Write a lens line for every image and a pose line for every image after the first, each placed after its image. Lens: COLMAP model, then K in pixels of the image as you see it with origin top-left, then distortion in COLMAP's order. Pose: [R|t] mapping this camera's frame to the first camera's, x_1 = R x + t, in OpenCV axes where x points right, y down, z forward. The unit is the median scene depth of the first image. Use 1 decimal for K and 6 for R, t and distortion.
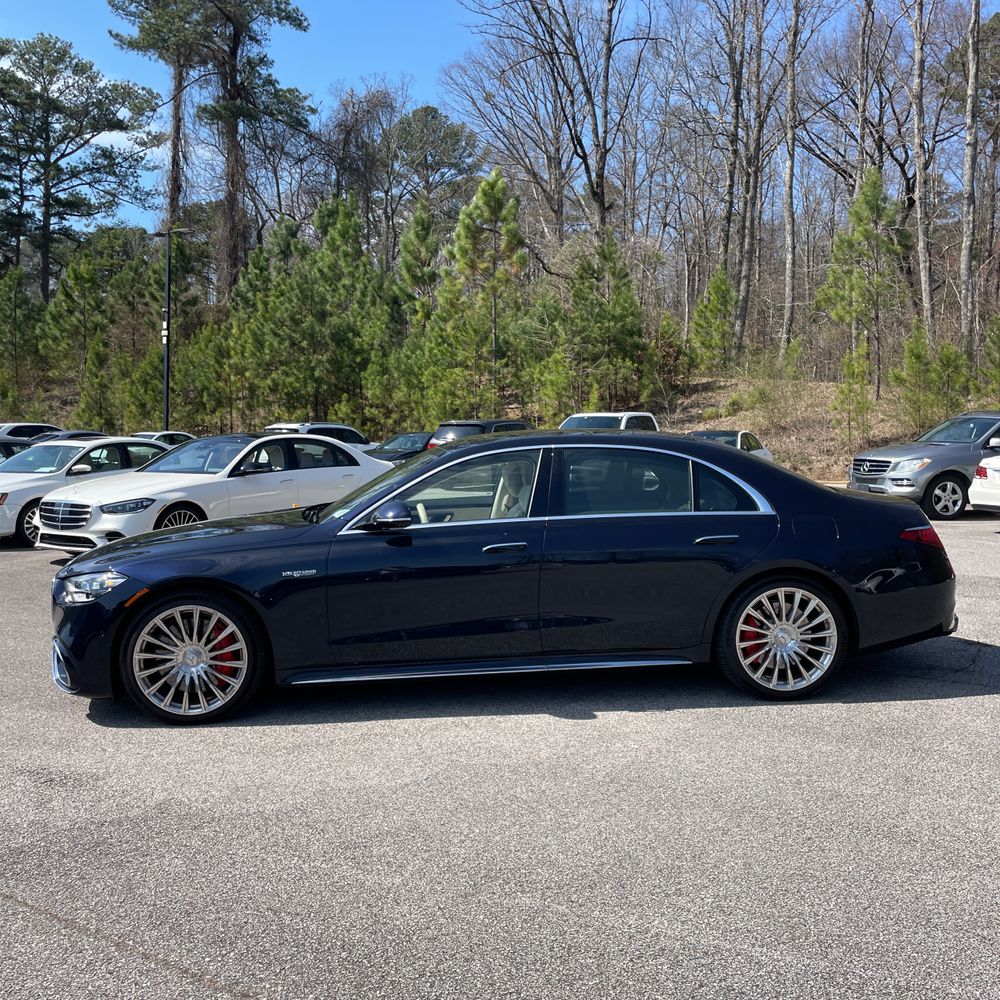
lens RADIAL K [[998.9, 0, 492.1], [0, 998.9, 504.3], [0, 0, 1]] dist [0.114141, -0.177719]
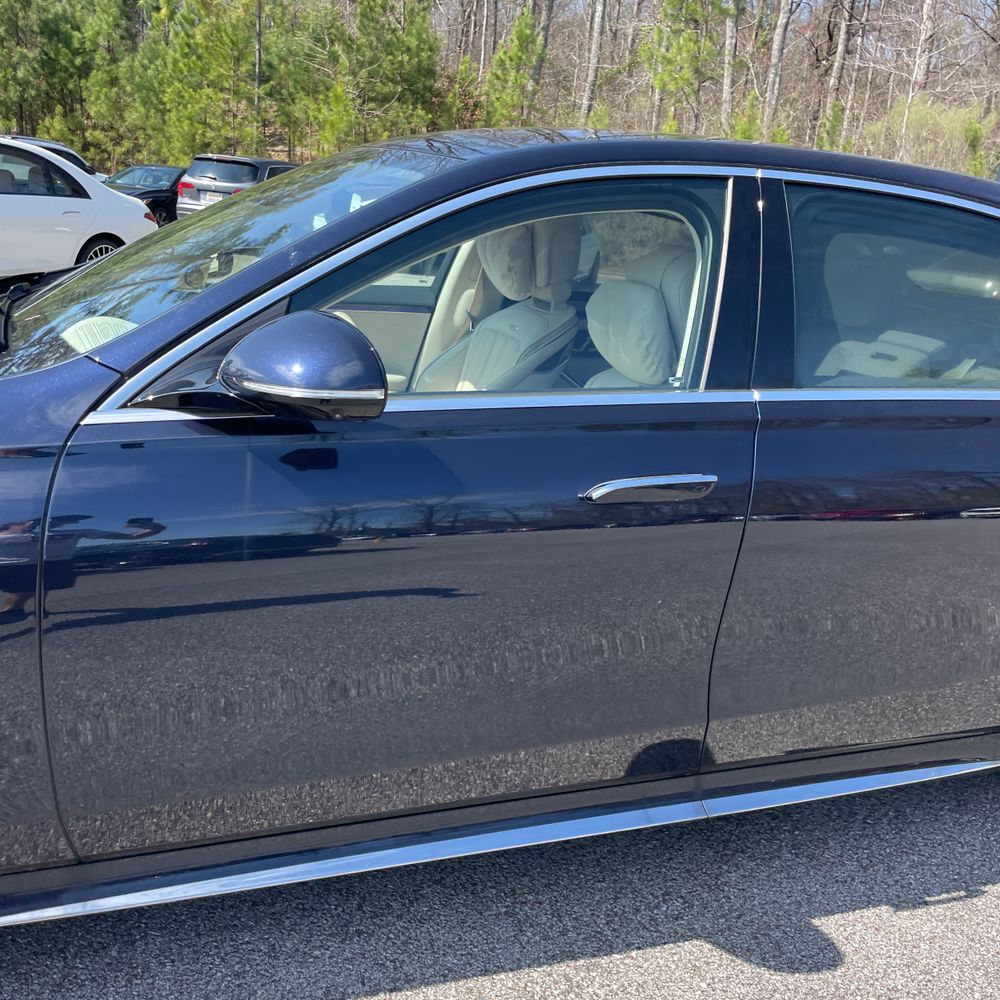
lens RADIAL K [[975.2, 0, 500.0], [0, 975.2, 500.0], [0, 0, 1]] dist [0.165359, -0.228535]
pose [[0.963801, 0.021859, 0.265724, -0.016177], [-0.080183, 0.974260, 0.210686, -0.001933], [-0.254279, -0.224366, 0.940745, 0.098670]]
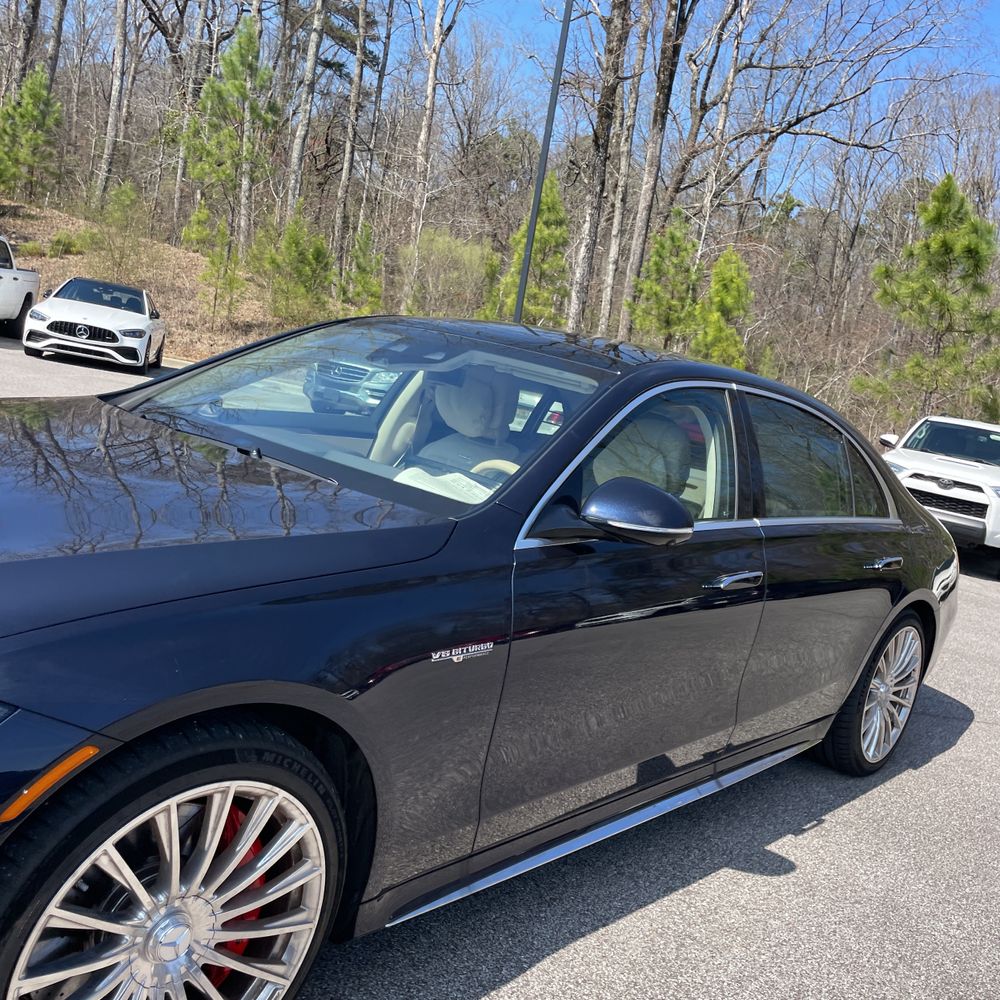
lens RADIAL K [[990.0, 0, 498.2], [0, 990.0, 521.1], [0, 0, 1]] dist [0.094682, -0.108393]
pose [[0.719604, 0.034907, 0.693506, -0.060338], [-0.140145, 0.985484, 0.095815, -0.002611], [-0.680095, -0.166140, 0.714051, 0.098726]]
